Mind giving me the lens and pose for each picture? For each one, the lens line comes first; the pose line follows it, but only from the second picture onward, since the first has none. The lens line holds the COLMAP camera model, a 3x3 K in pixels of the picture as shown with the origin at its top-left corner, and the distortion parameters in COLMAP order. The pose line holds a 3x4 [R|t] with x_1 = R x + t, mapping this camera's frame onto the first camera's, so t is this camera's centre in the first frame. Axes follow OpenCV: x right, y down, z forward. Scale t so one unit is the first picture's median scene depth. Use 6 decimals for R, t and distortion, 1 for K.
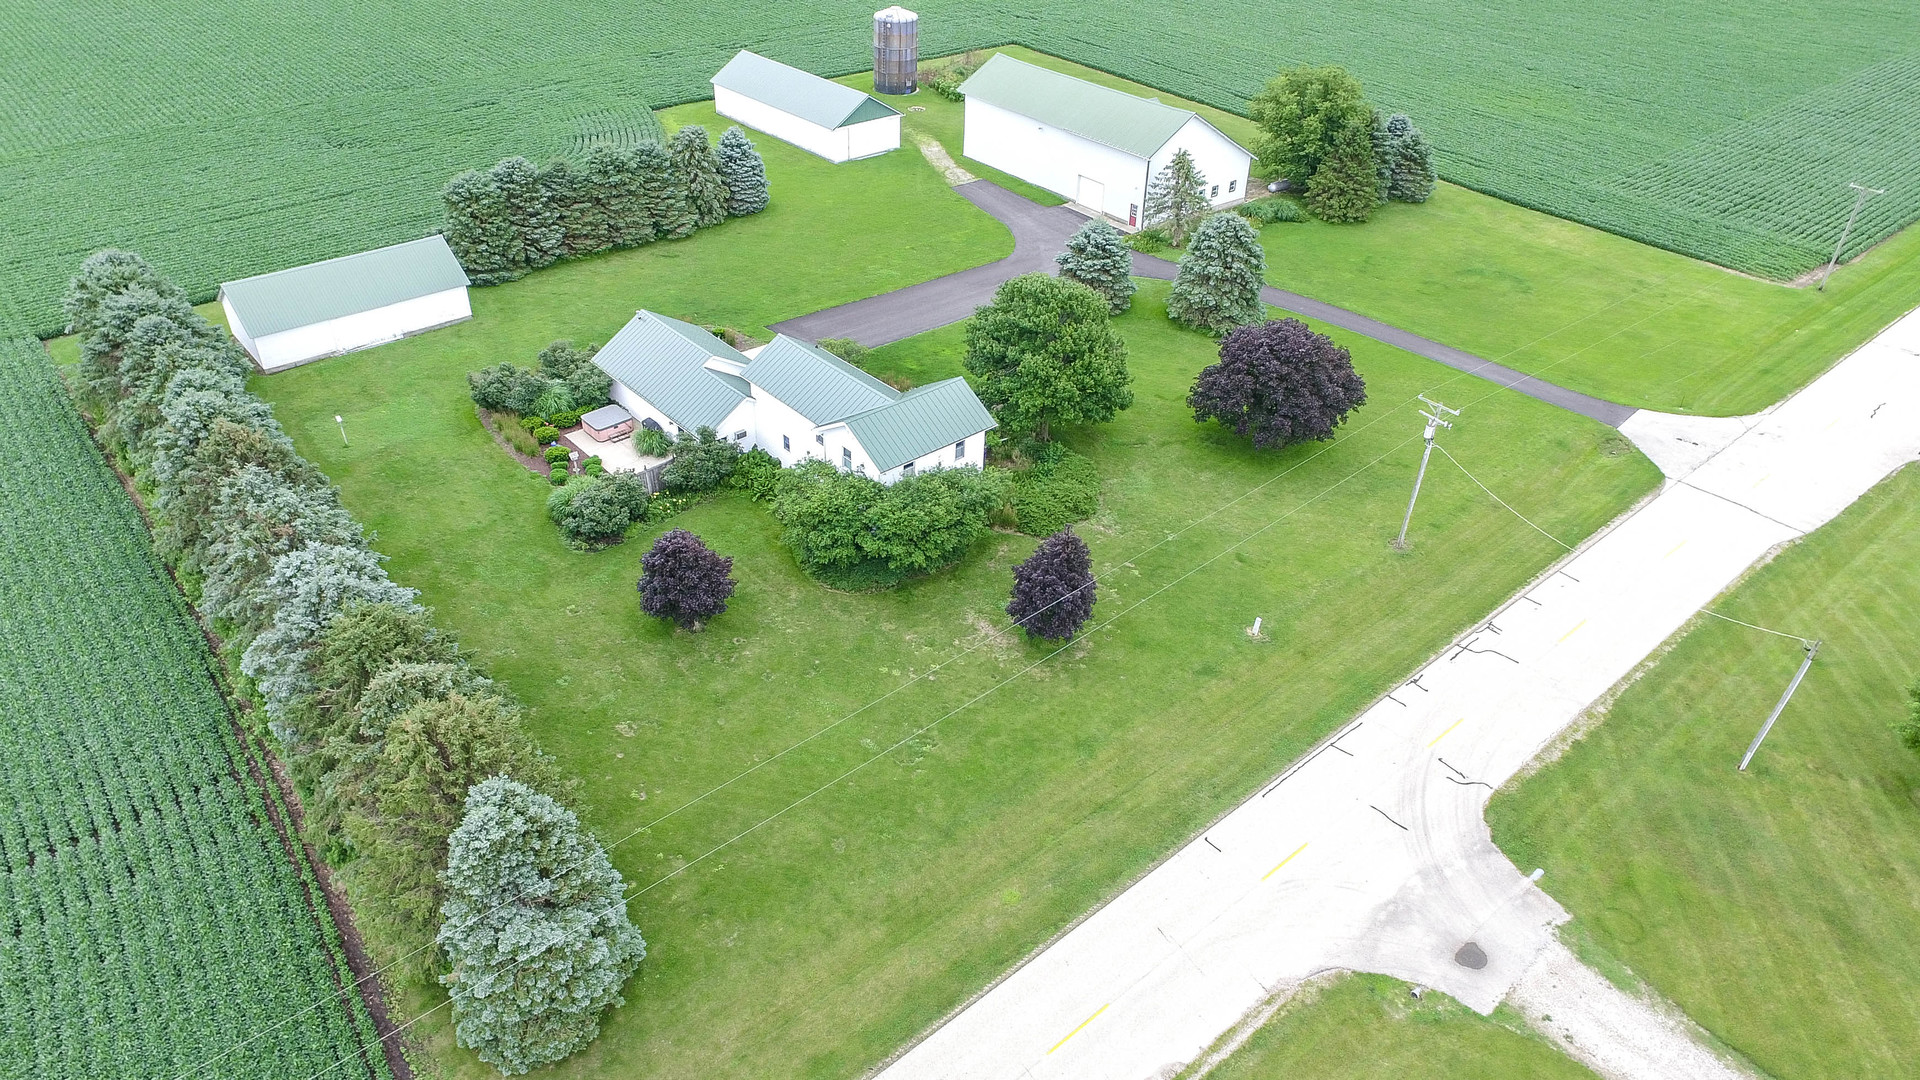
lens RADIAL K [[1227.5, 0, 925.3], [0, 1227.5, 543.3], [0, 0, 1]] dist [0.004566, 0.001373]
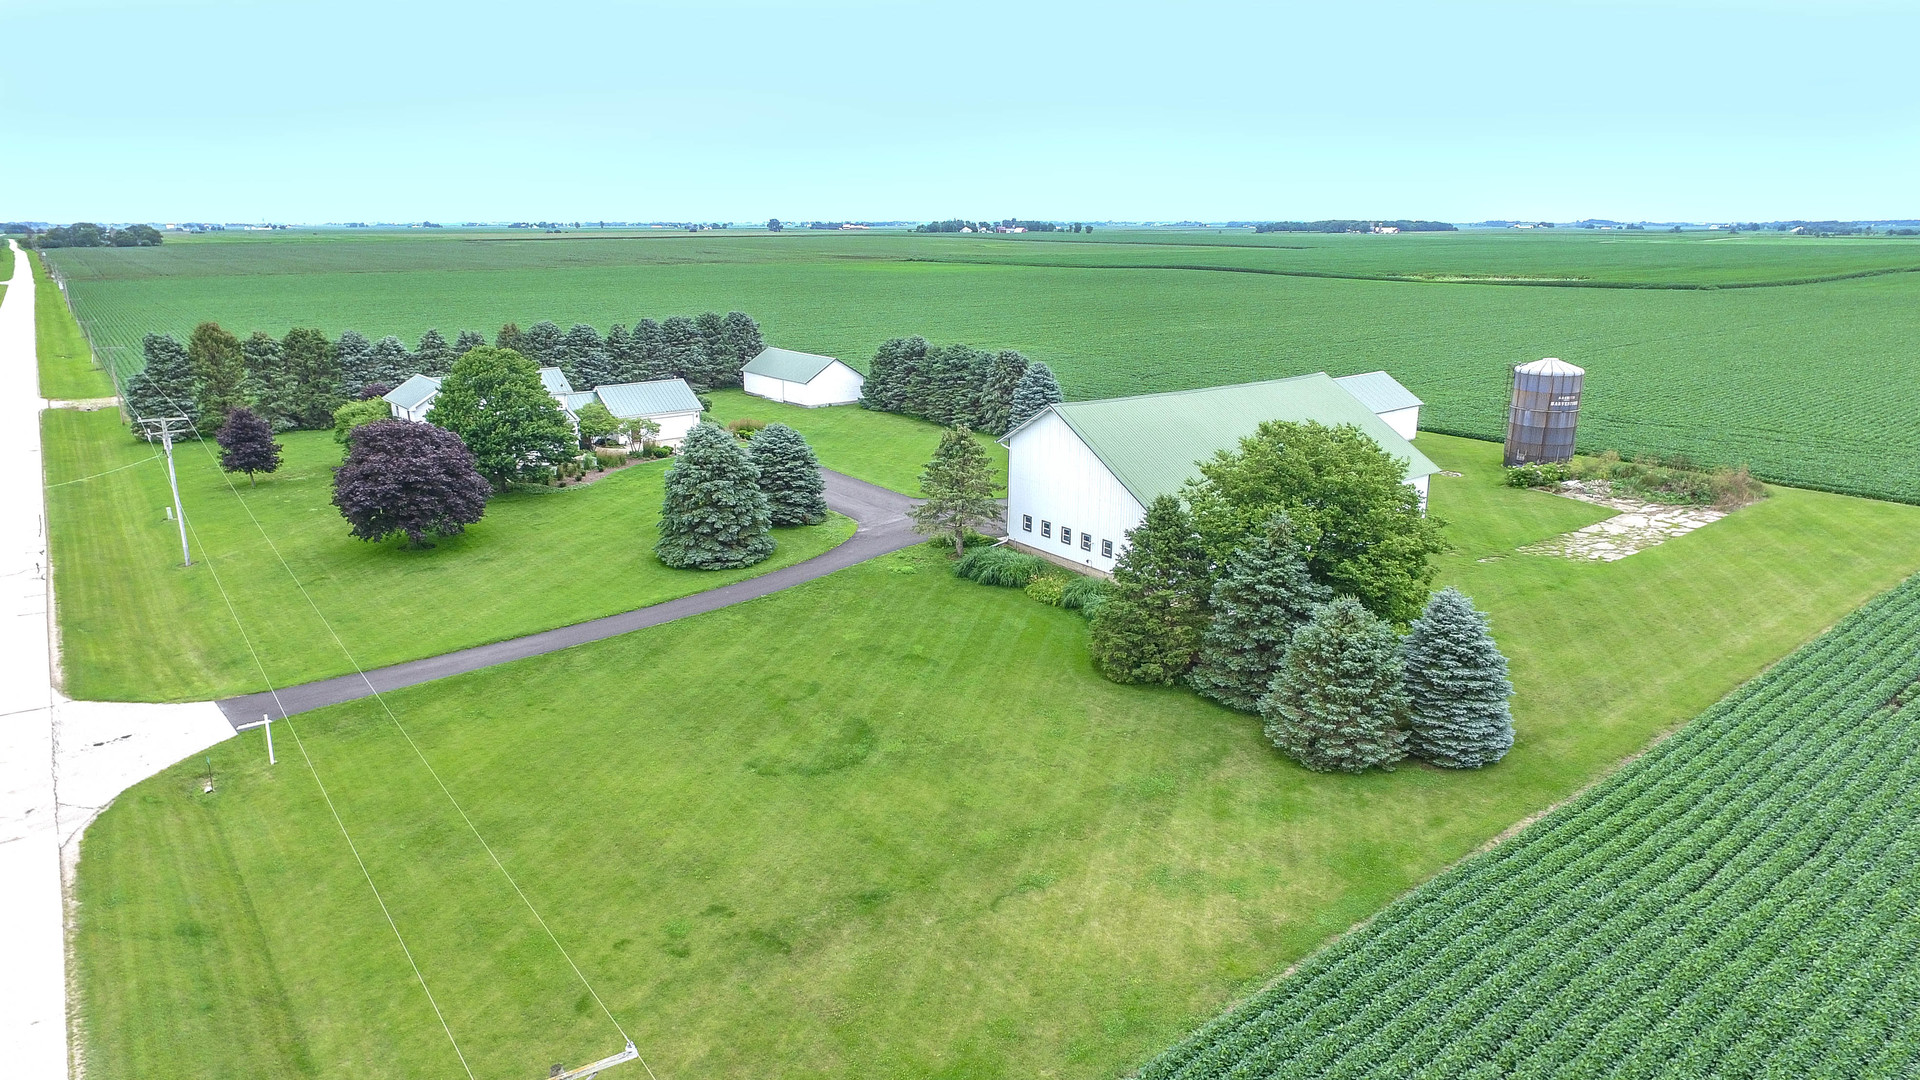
lens RADIAL K [[1121.7, 0, 960.0], [0, 1121.7, 540.0], [0, 0, 1]] dist [0.001795, 0.000588]
pose [[-0.033276, 0.253962, -0.966642, 0.759626], [-0.570890, 0.789035, 0.226953, -0.360098], [0.820352, 0.559398, 0.118728, 0.826389]]
